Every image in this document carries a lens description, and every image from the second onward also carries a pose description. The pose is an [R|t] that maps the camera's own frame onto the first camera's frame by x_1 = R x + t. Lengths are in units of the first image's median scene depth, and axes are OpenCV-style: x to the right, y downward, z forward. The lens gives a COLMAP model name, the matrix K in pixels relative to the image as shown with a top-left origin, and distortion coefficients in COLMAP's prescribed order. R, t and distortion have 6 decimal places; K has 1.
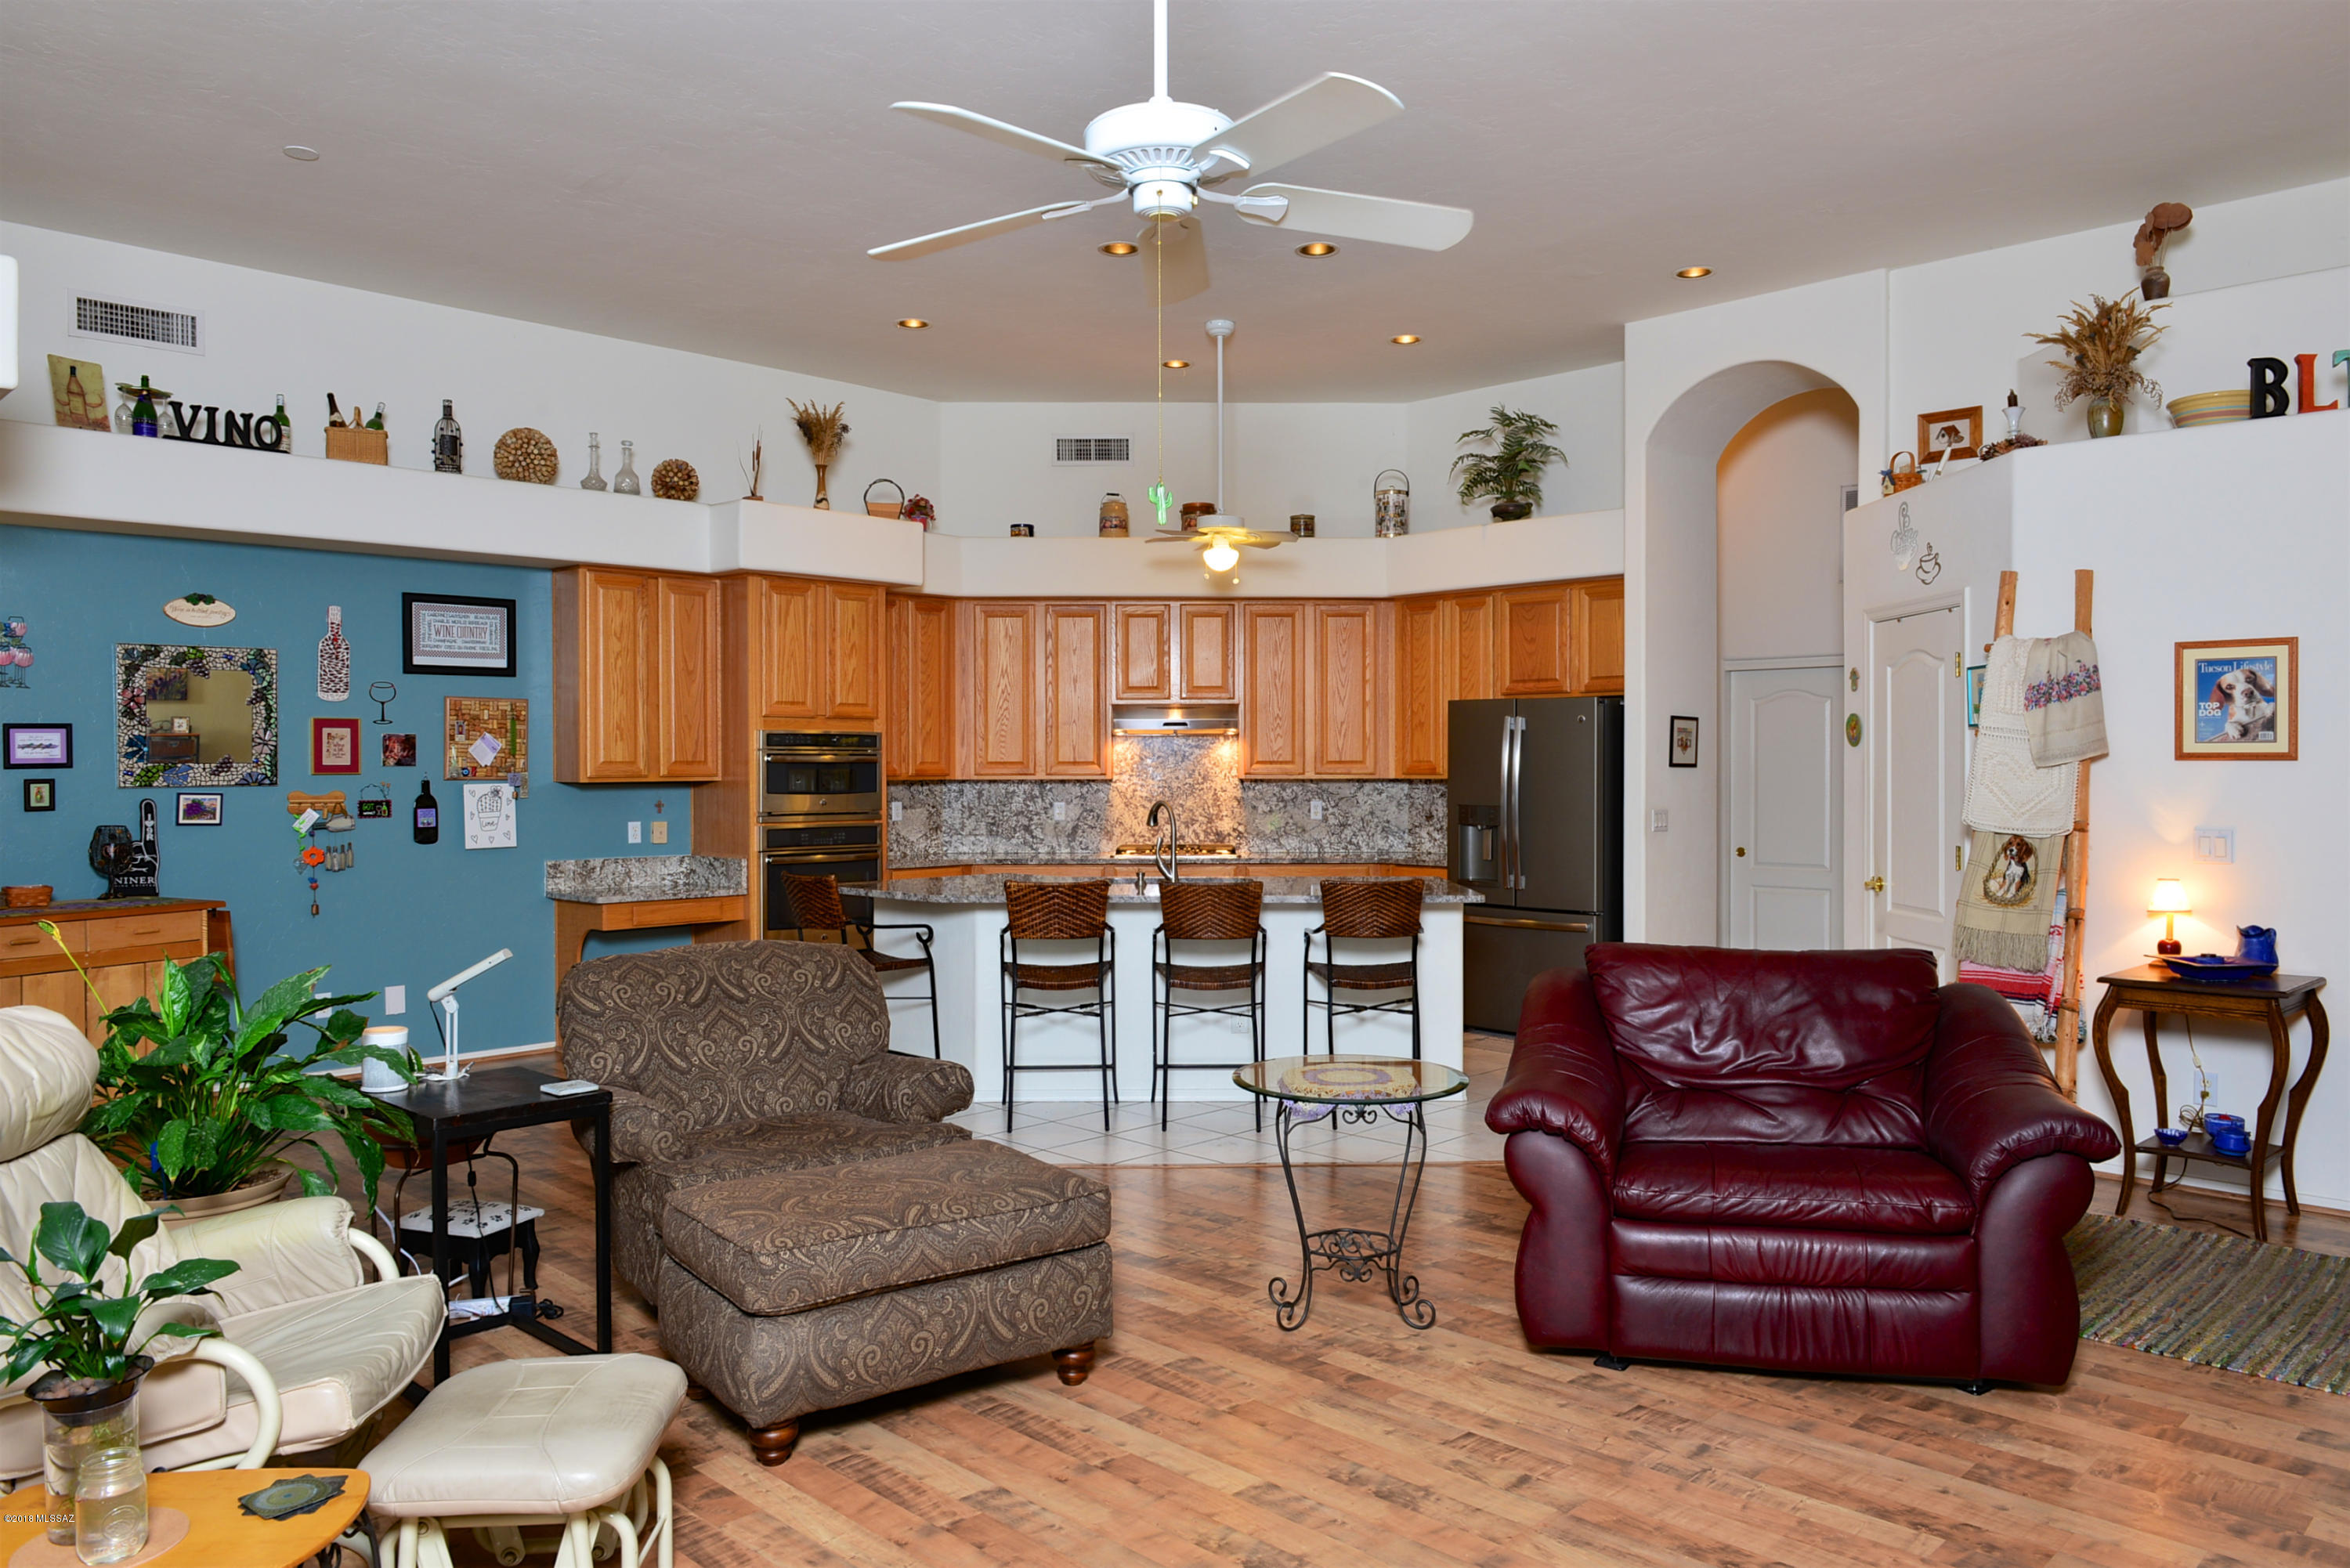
lens RADIAL K [[1612.4, 0, 1187.5], [0, 1612.4, 781.4], [0, 0, 1]] dist [-0.008869, -0.002745]
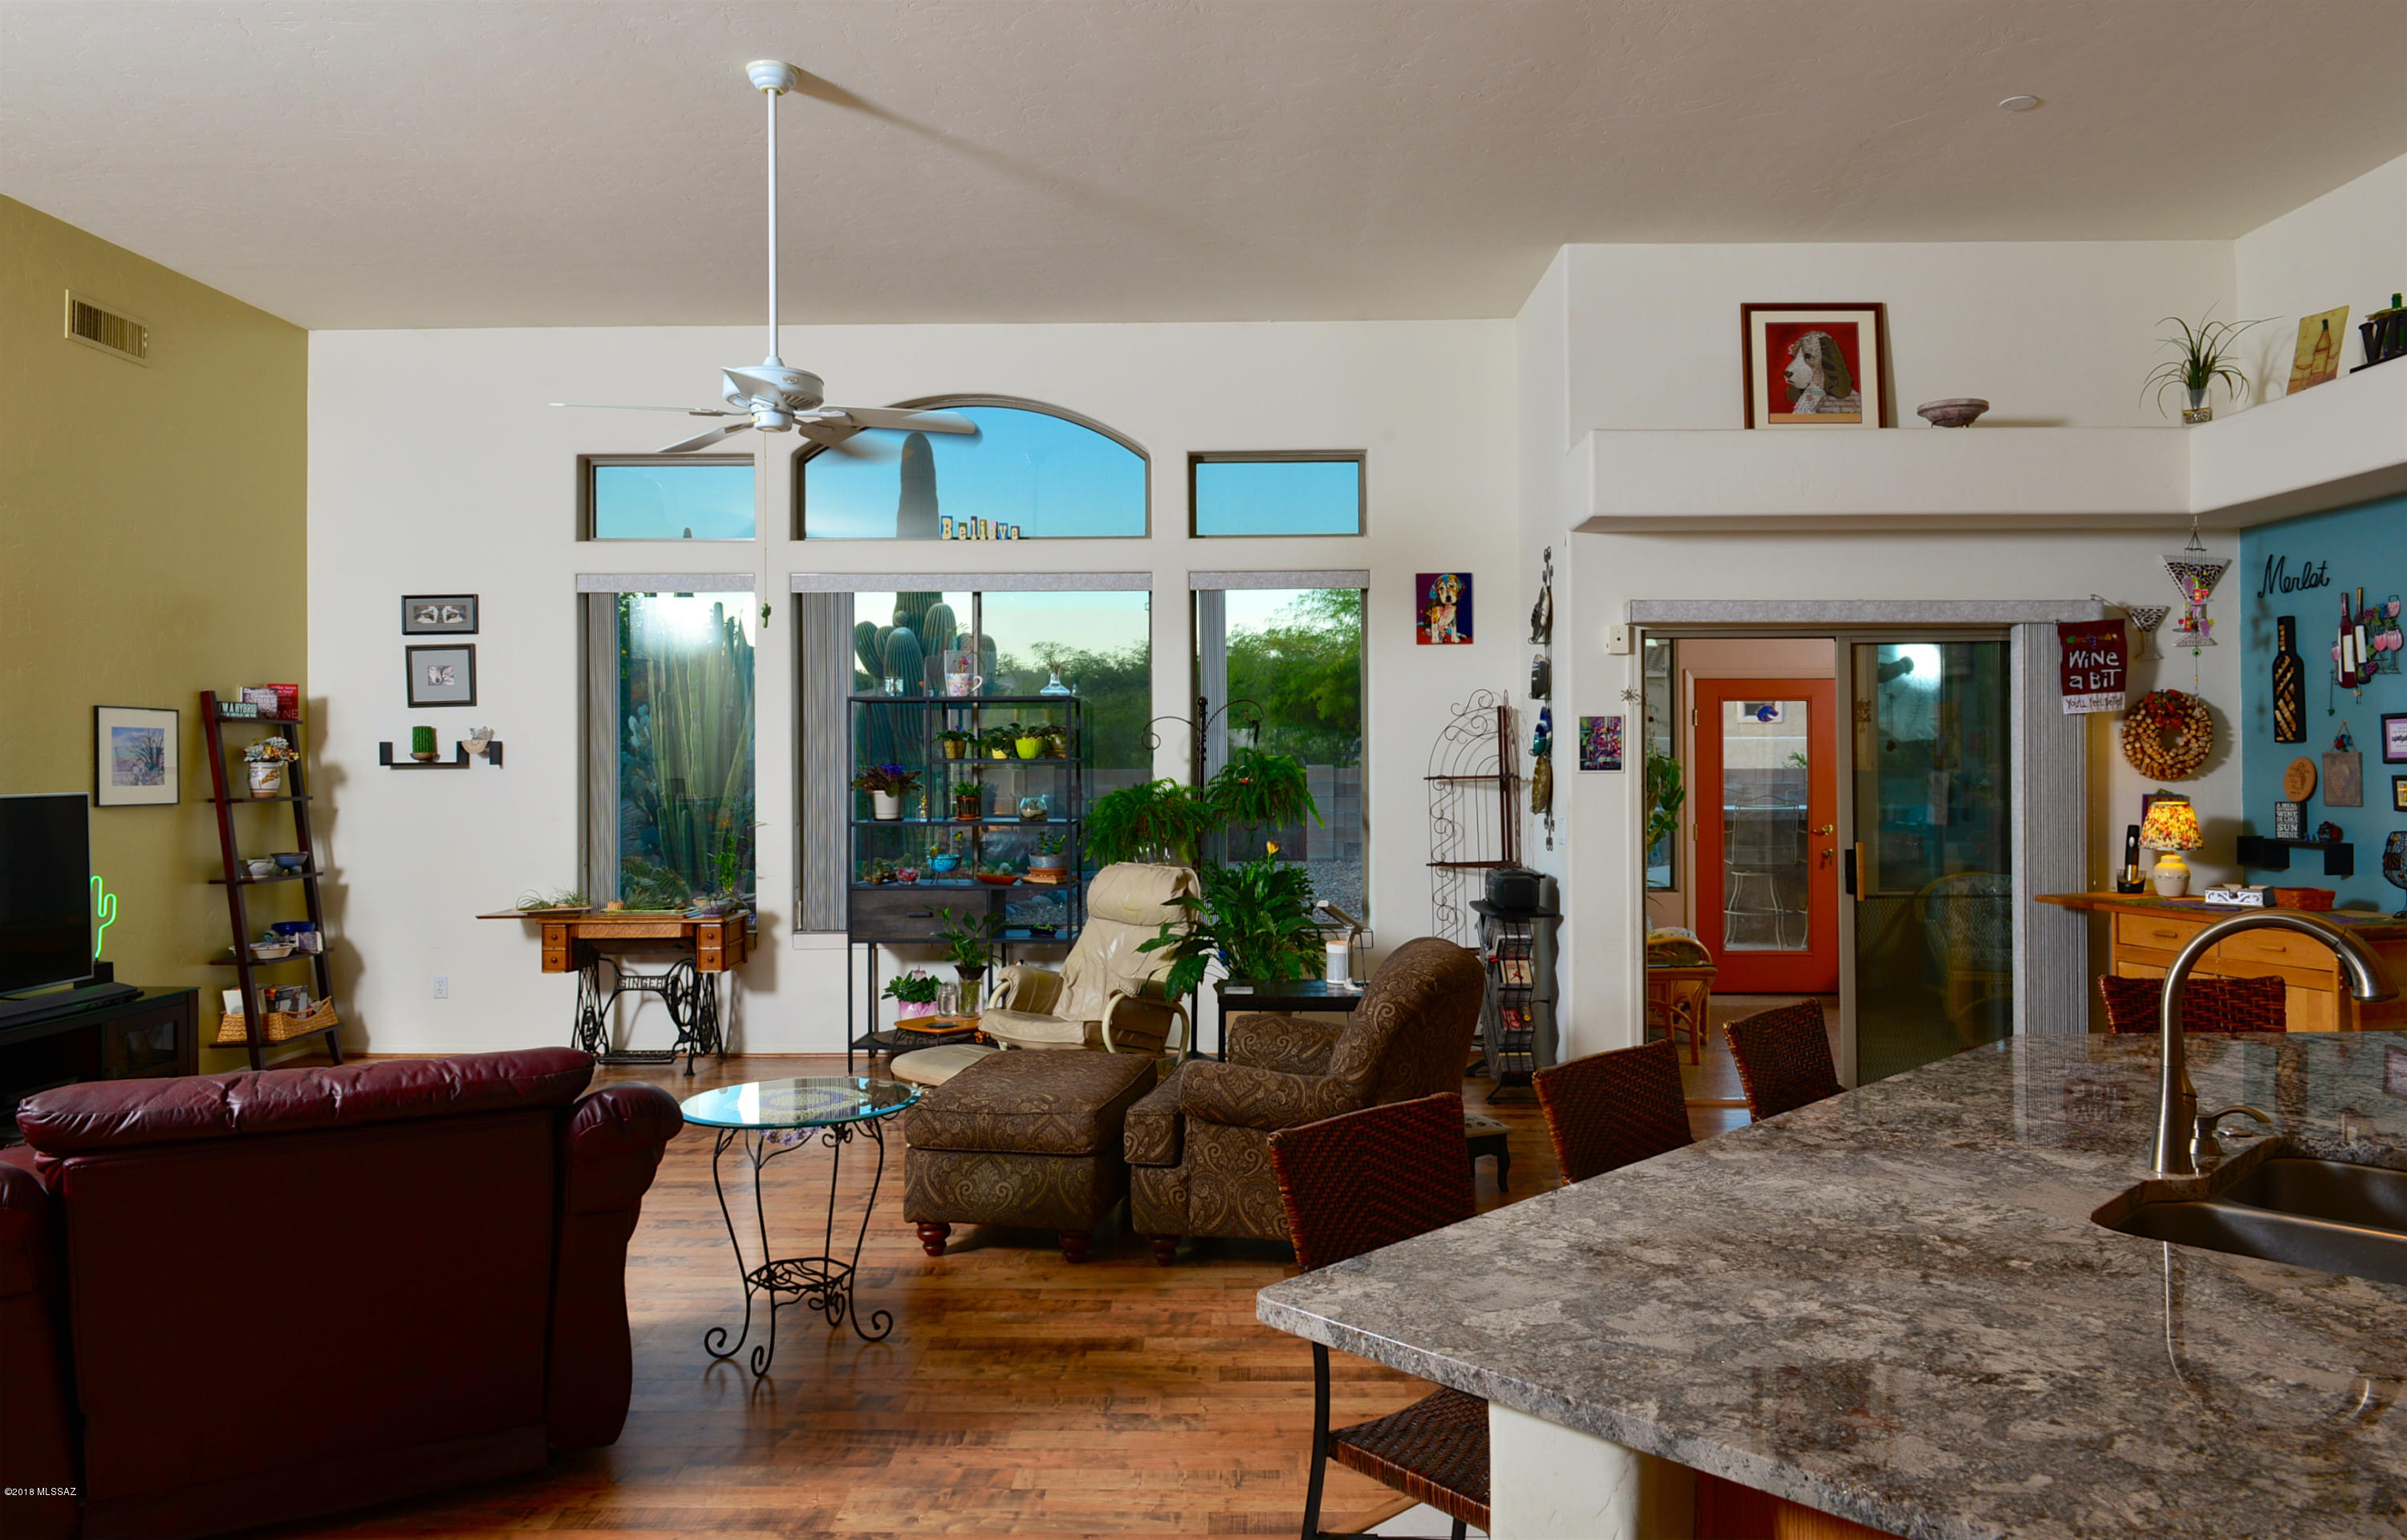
lens RADIAL K [[1634.9, 0, 1218.0], [0, 1634.9, 753.3], [0, 0, 1]] dist [-0.013021, -0.006430]
pose [[-0.724664, 0.007270, -0.689064, 0.287210], [-0.000721, 0.999936, 0.011308, -0.017777], [0.689102, 0.008692, -0.724612, 0.910779]]
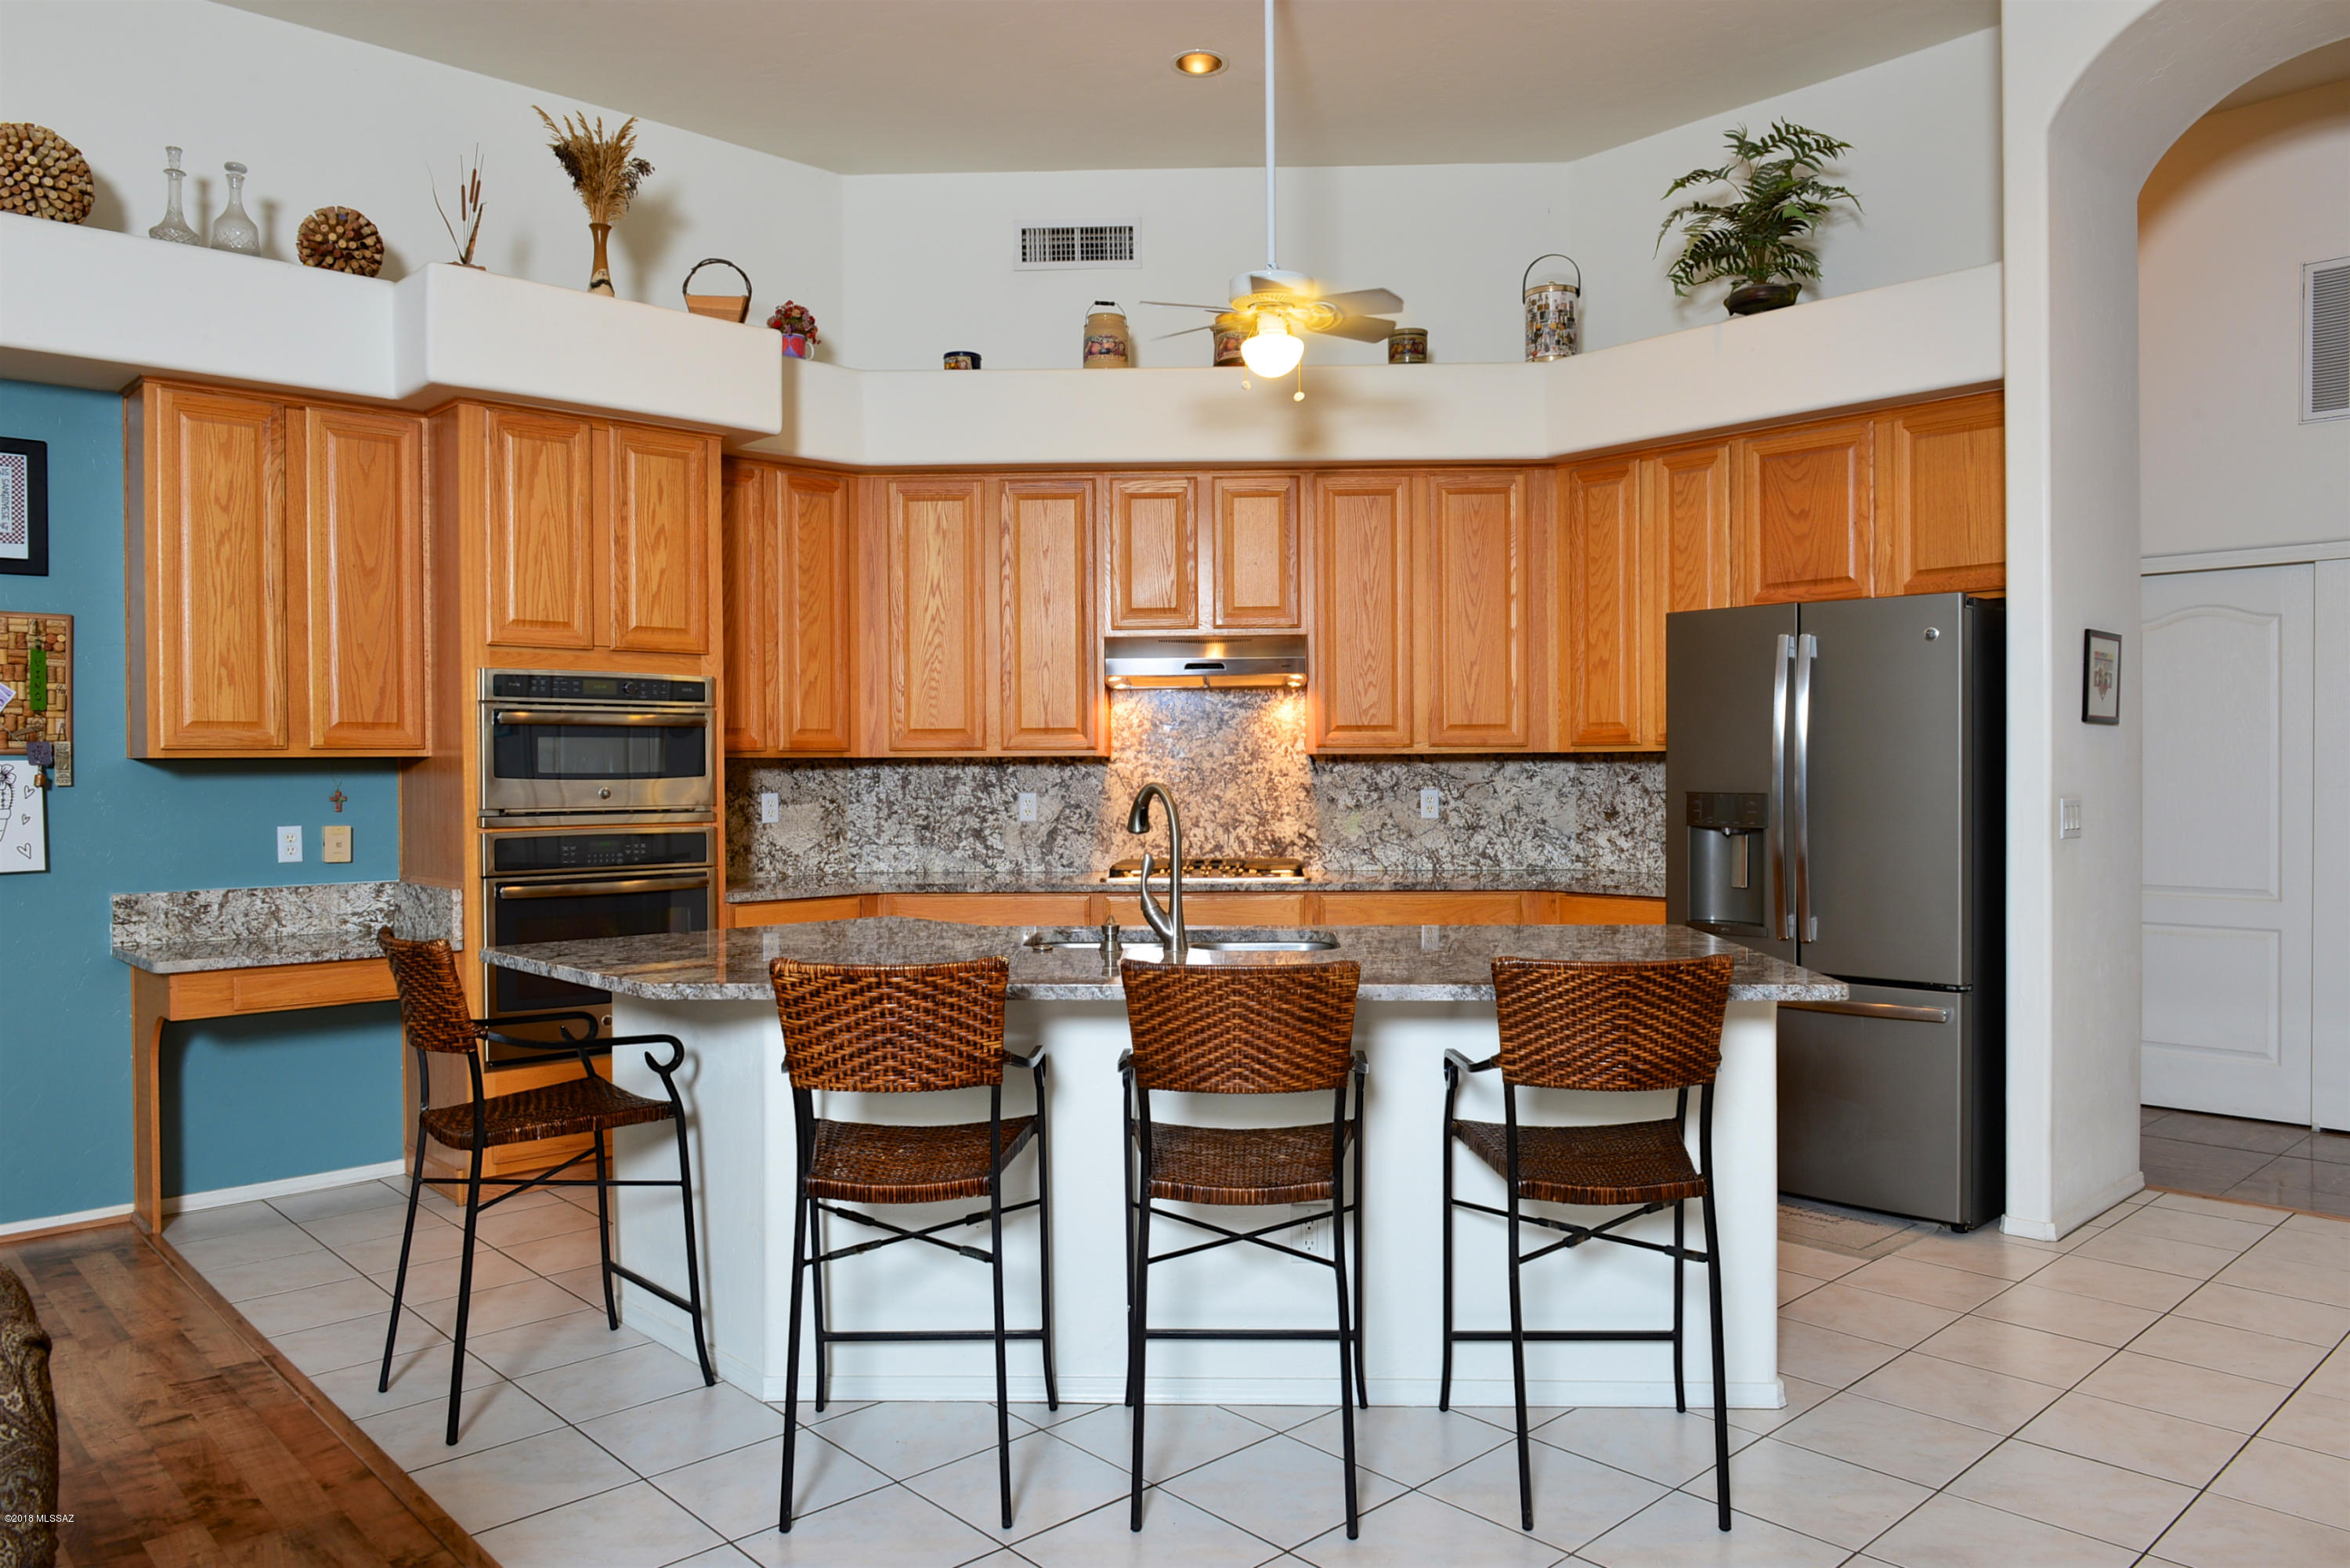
lens RADIAL K [[1612.4, 0, 1187.5], [0, 1612.4, 781.4], [0, 0, 1]] dist [-0.008869, -0.002745]
pose [[0.999019, -0.004567, -0.044047, 0.014187], [0.004553, 0.999990, -0.000422, 0.009939], [0.044048, 0.000221, 0.999029, 0.411301]]
